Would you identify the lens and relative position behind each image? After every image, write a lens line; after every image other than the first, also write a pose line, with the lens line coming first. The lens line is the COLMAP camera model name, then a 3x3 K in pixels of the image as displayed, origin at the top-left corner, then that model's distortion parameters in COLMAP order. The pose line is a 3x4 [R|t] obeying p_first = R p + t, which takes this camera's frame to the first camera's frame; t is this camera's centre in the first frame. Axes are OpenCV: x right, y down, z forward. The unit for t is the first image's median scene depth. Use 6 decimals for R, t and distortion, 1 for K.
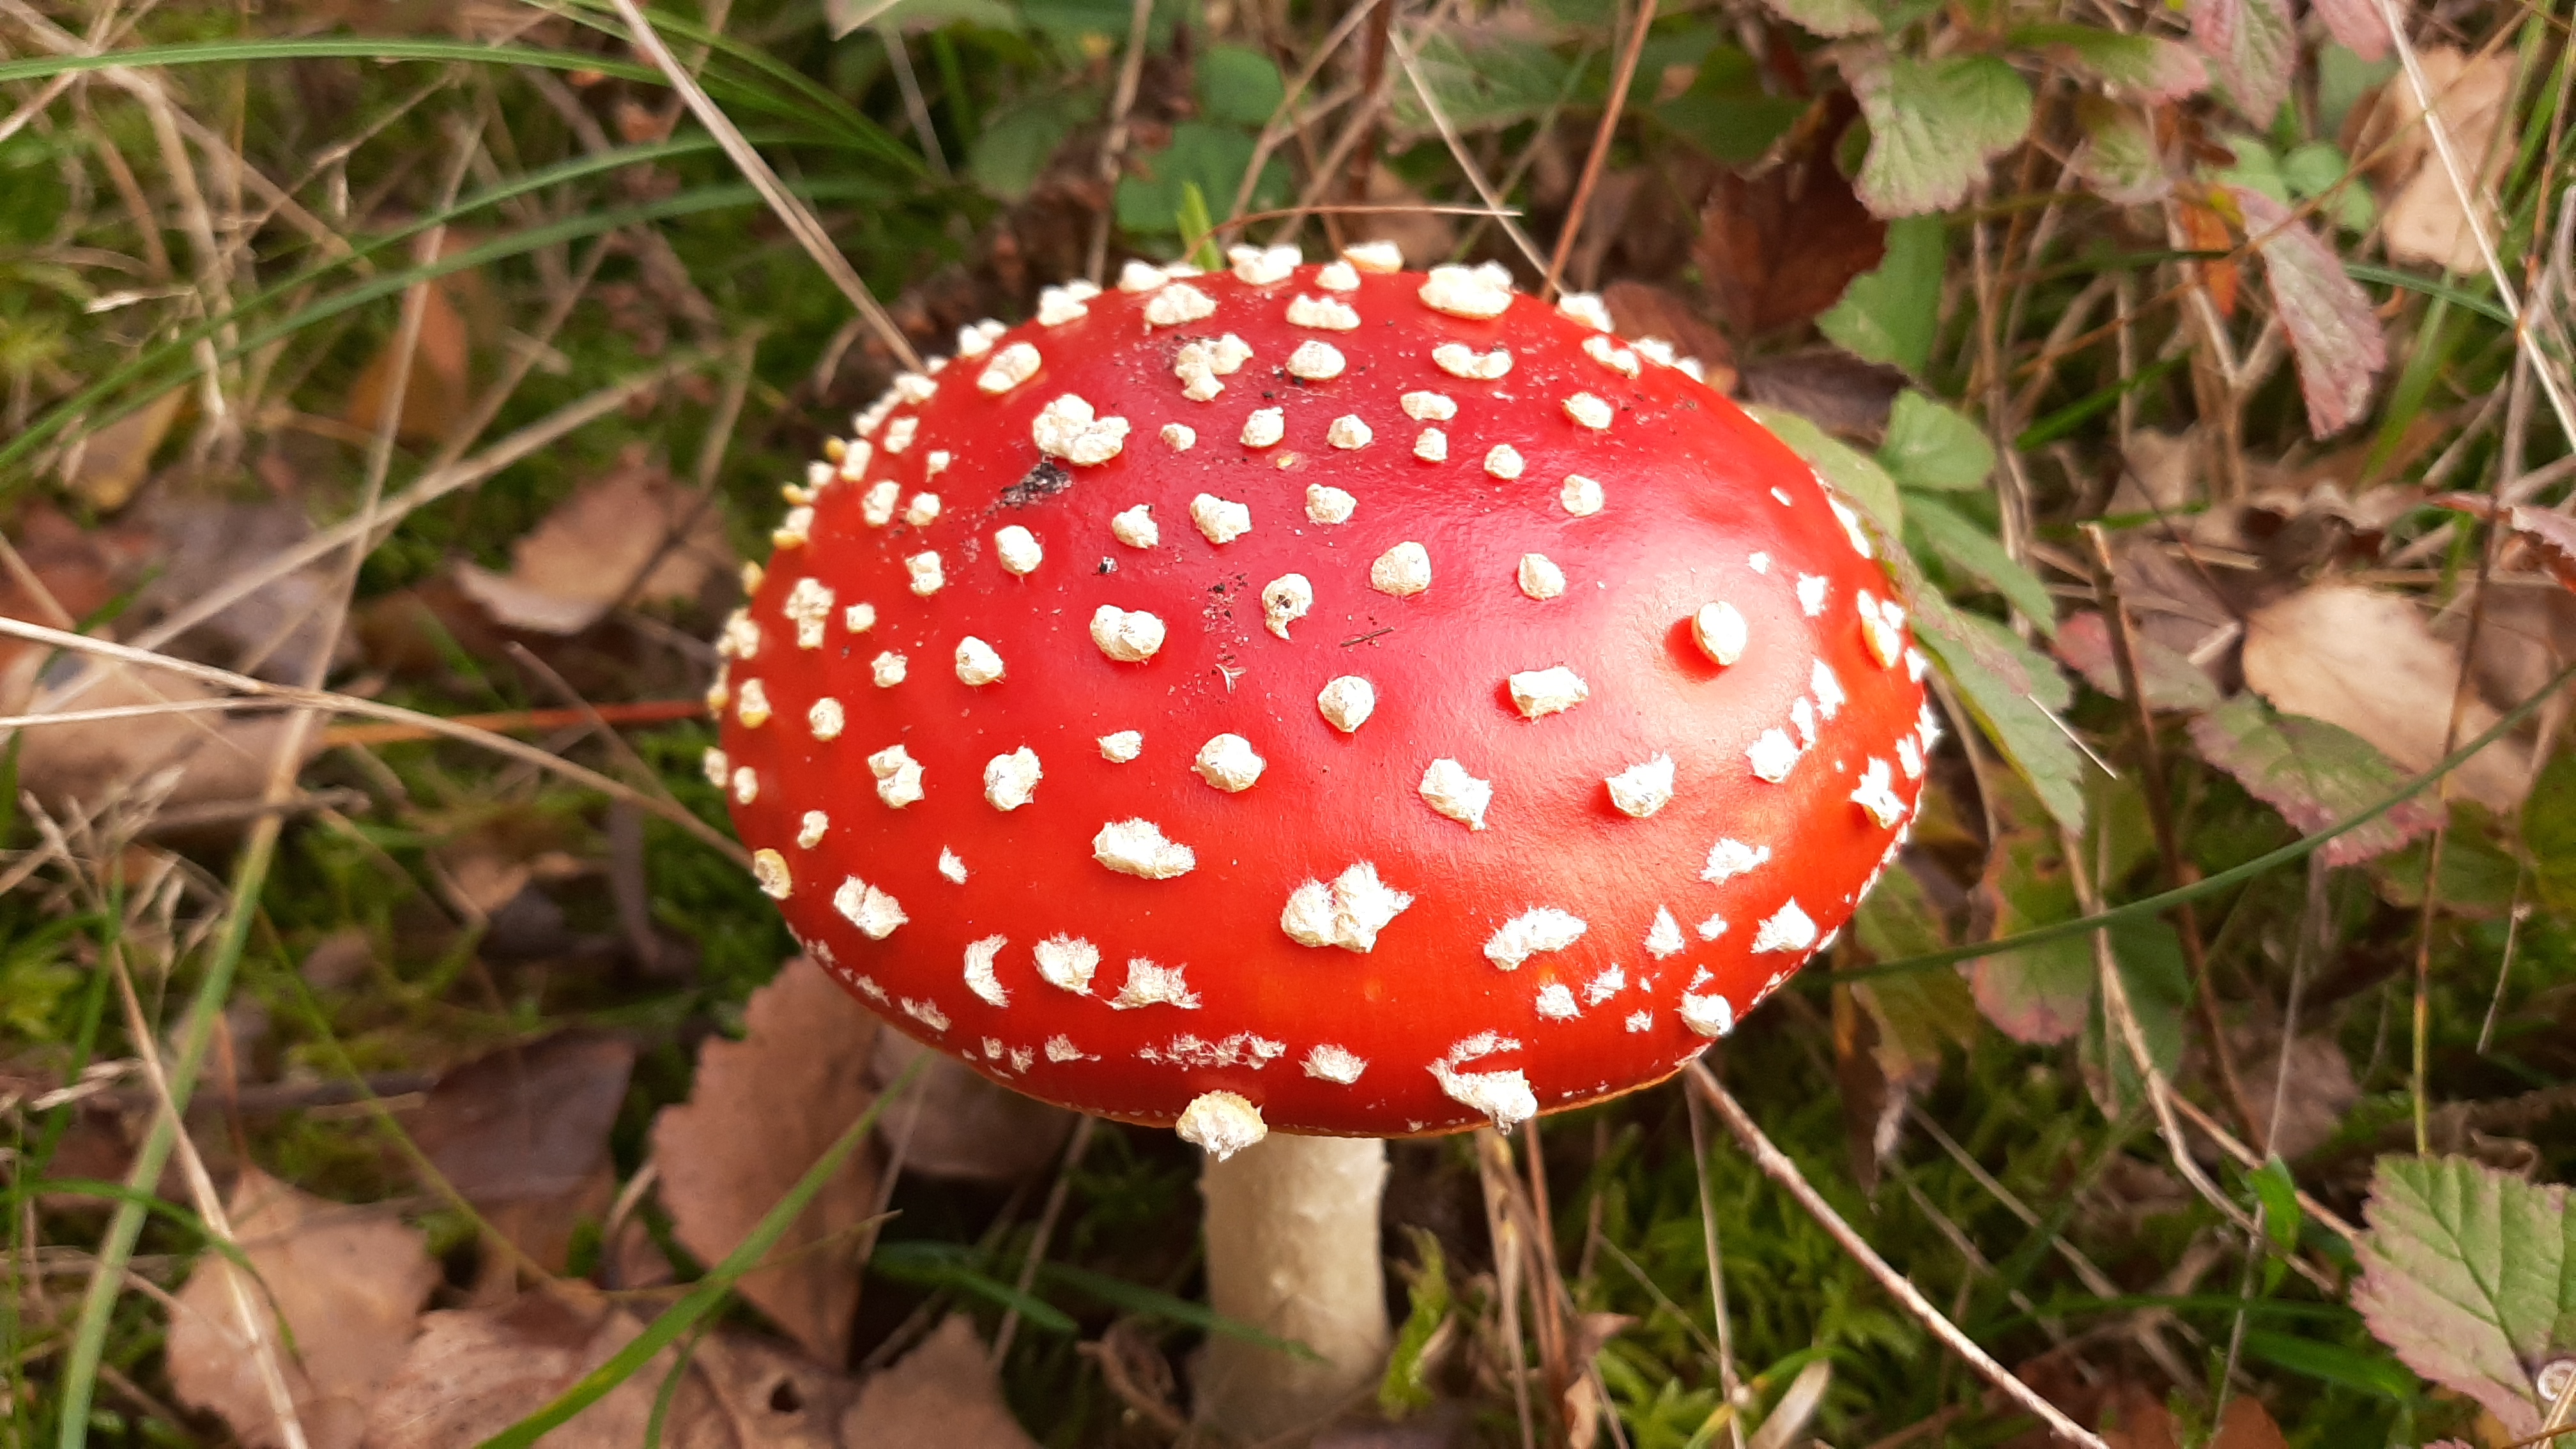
lens RADIAL K [[2162.0, 0, 1273.4], [0, 2162.0, 703.7], [0, 0, 1]] dist [-0.013110, -0.102392]
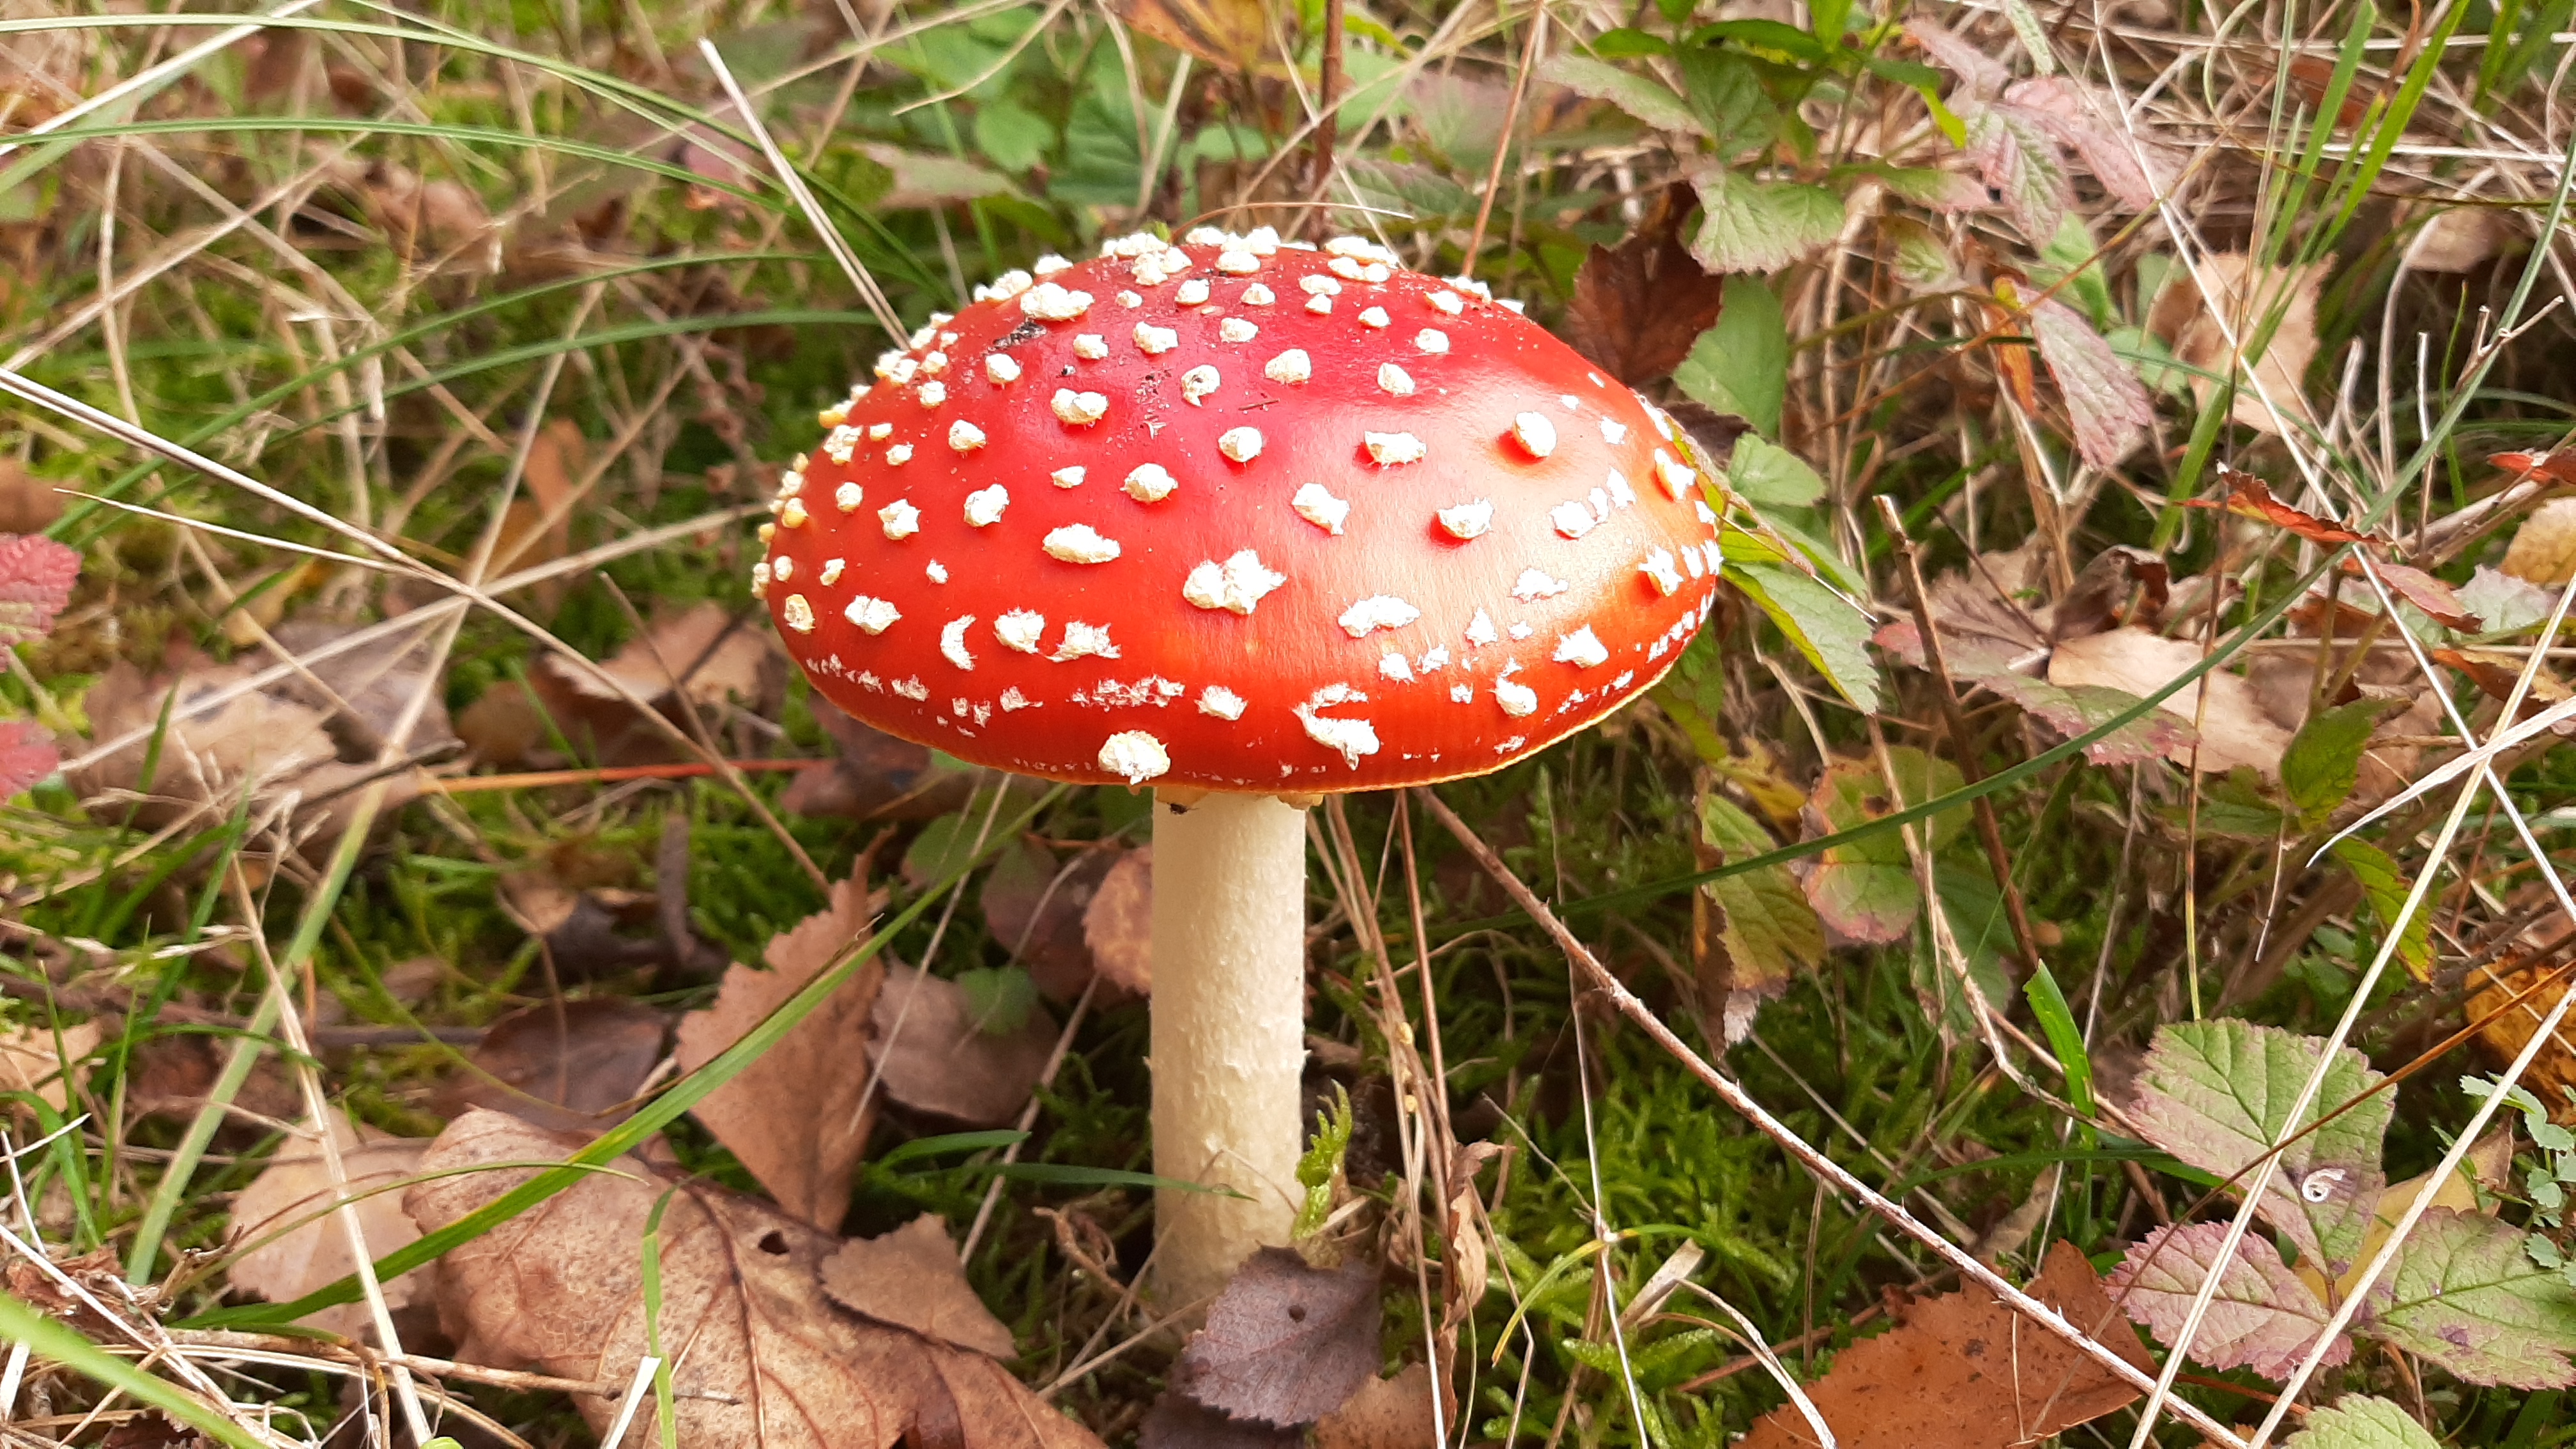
lens RADIAL K [[2162.0, 0, 1285.5], [0, 2162.0, 732.4], [0, 0, 1]] dist [-0.013110, -0.102392]
pose [[0.999582, 0.021224, -0.019643, 0.084435], [-0.024979, 0.975930, -0.216647, 0.423353], [0.014572, 0.217047, 0.976052, -0.234687]]
